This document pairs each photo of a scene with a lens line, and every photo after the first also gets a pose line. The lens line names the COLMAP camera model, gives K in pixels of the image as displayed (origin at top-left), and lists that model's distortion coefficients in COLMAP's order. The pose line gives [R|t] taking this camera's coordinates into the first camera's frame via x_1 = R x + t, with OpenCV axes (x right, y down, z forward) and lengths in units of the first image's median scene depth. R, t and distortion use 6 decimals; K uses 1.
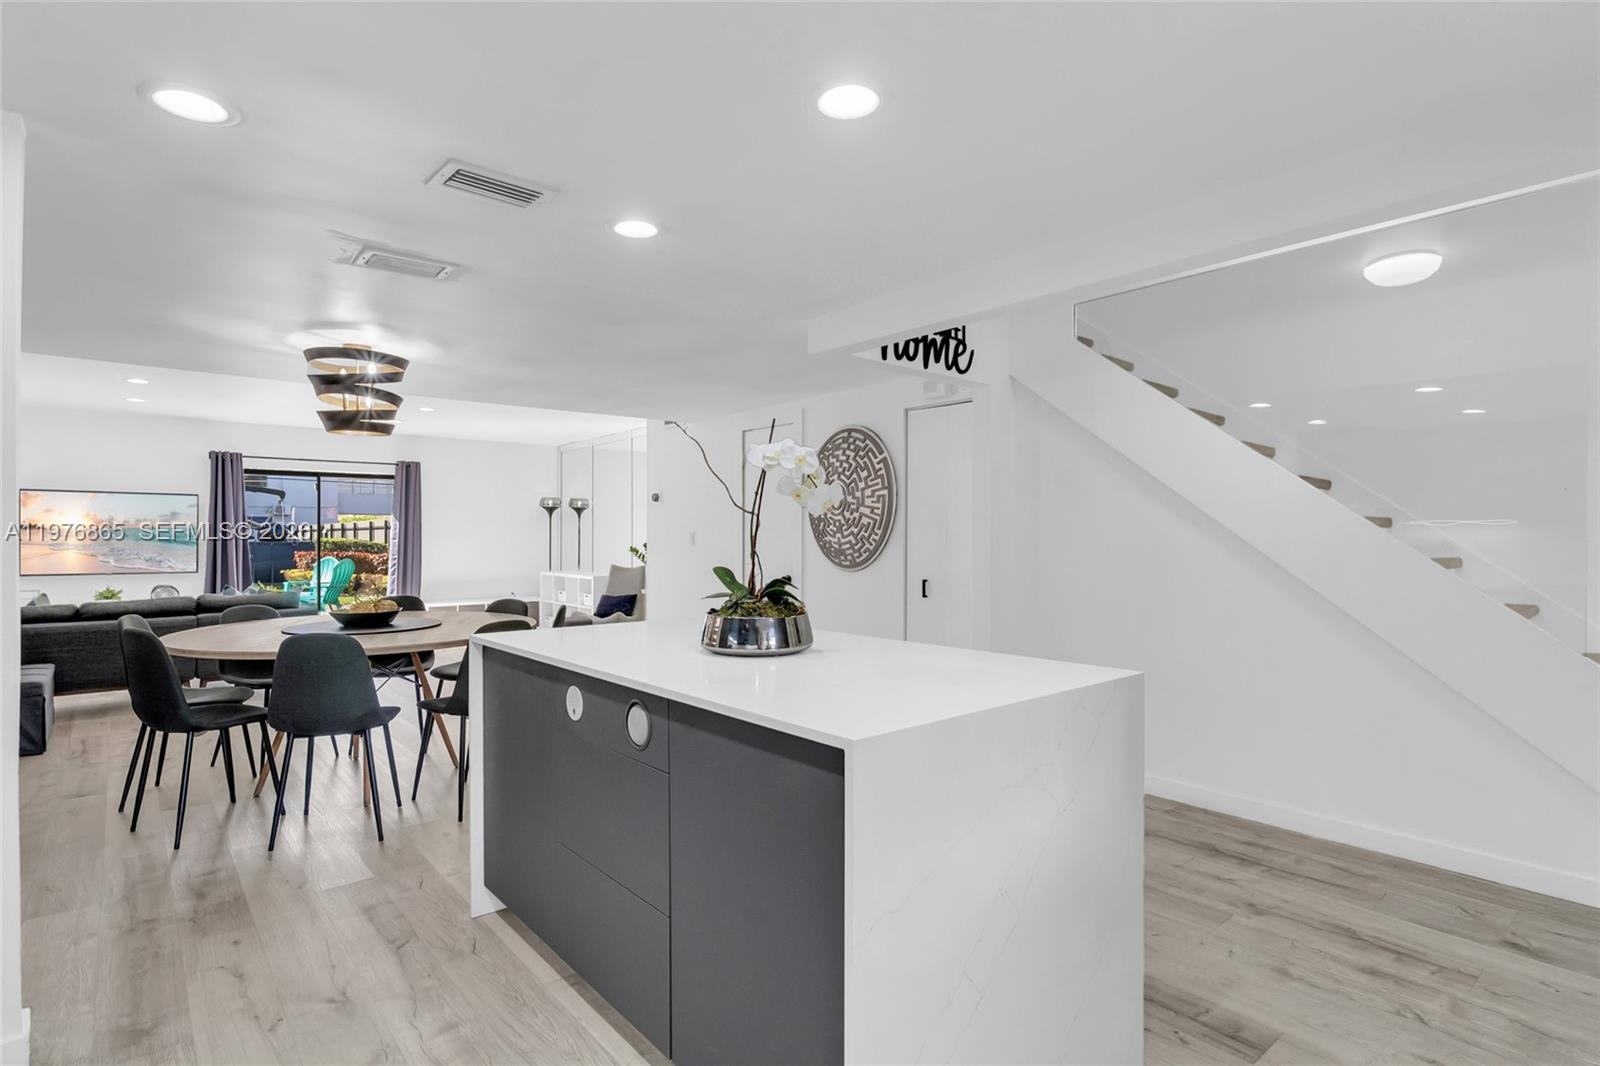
lens RADIAL K [[800.6, 0, 780.5], [0, 800.6, 535.1], [0, 0, 1]] dist [0.003796, -0.000069]
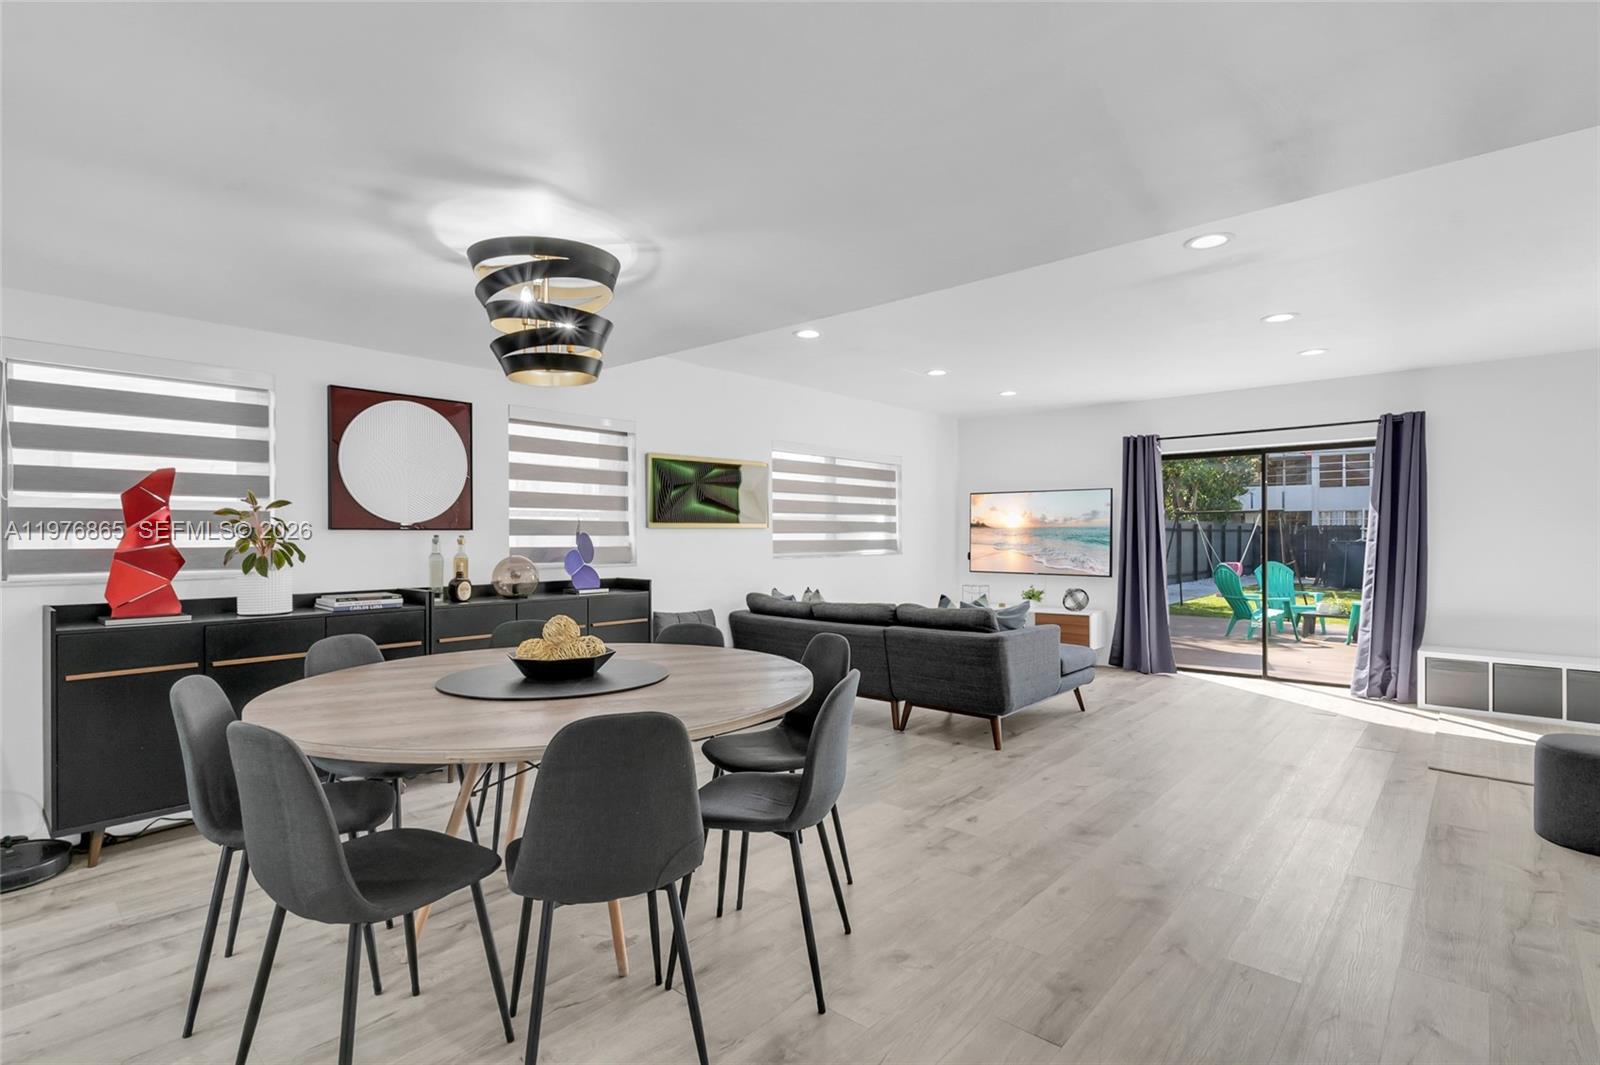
lens RADIAL K [[768.0, 0, 784.1], [0, 768.0, 534.7], [0, 0, 1]] dist [0.002832, 0.000350]
pose [[0.146908, -0.002022, -0.989148, 0.051884], [0.003268, 0.999993, -0.001559, -0.000107], [0.989145, -0.003004, 0.146913, 0.503163]]
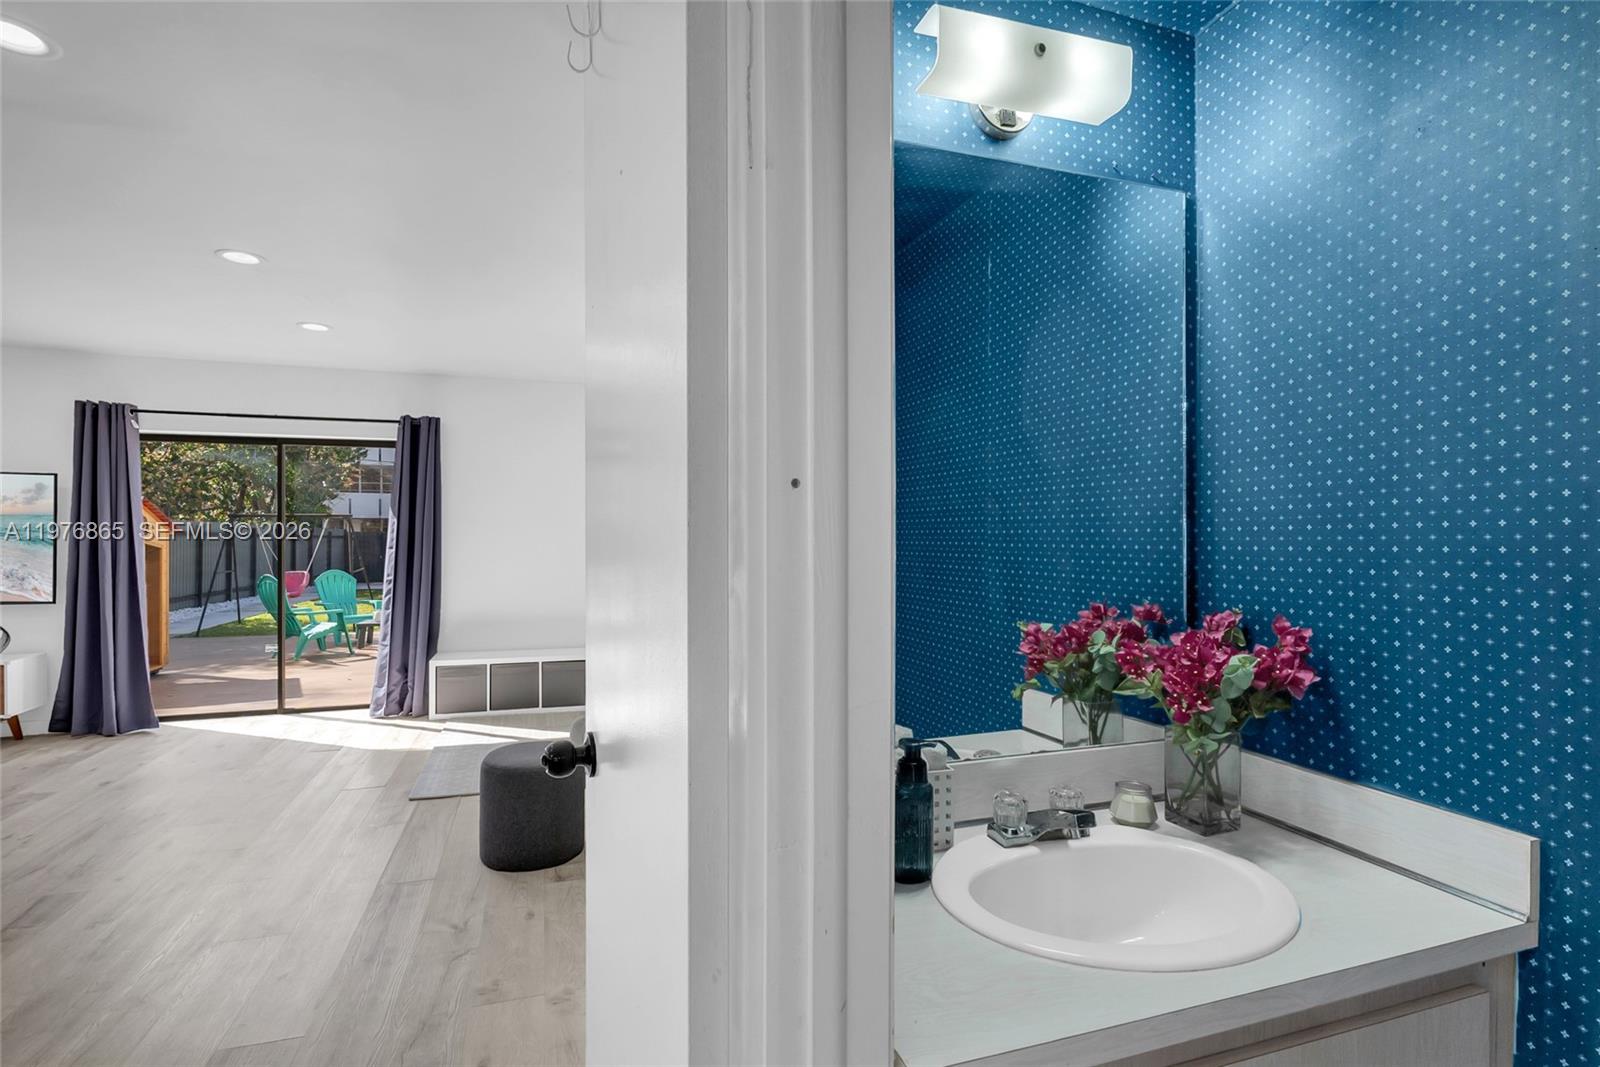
lens RADIAL K [[806.0, 0, 798.2], [0, 806.0, 537.3], [0, 0, 1]] dist [0.002692, 0.000181]
pose [[0.935923, -0.001579, -0.352202, 0.008606], [0.000505, 0.999995, -0.003140, -0.000987], [0.352205, 0.002761, 0.935919, 0.607053]]
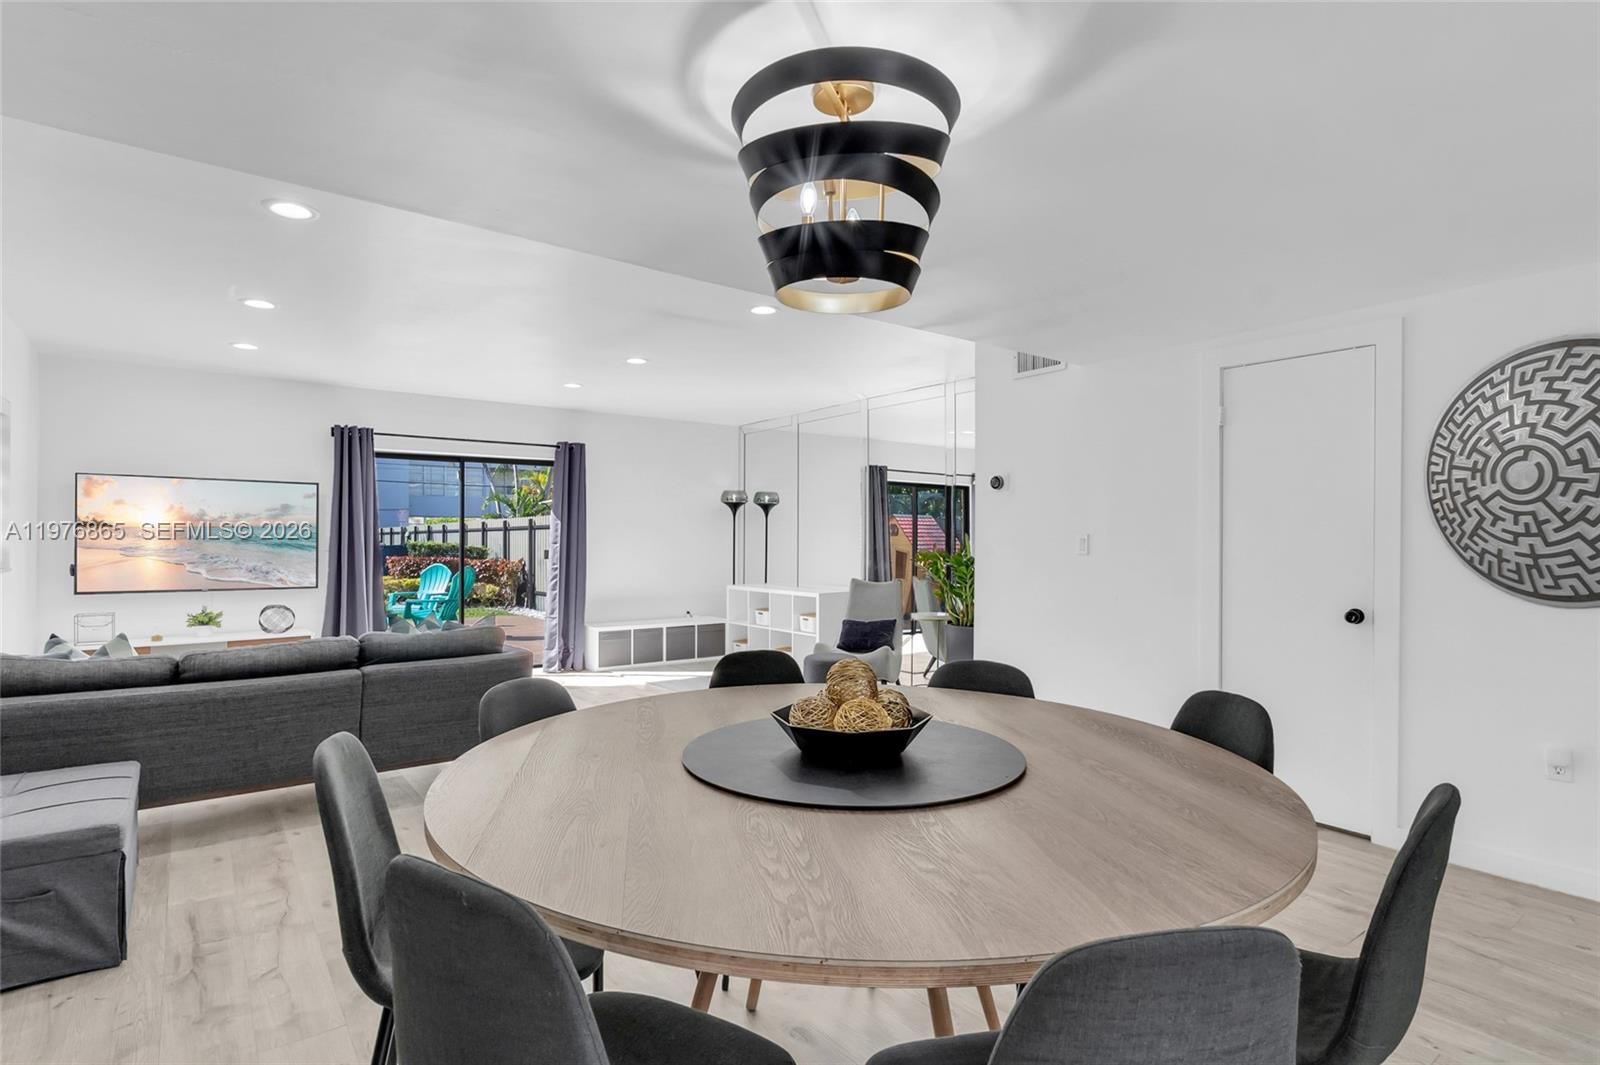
lens RADIAL K [[800.6, 0, 780.5], [0, 800.6, 534.6], [0, 0, 1]] dist [0.003796, -0.000069]
pose [[0.998647, 0.001782, -0.051964, -0.249134], [-0.002058, 0.999984, -0.005259, 0.000221], [0.051954, 0.005359, 0.998635, 0.268751]]
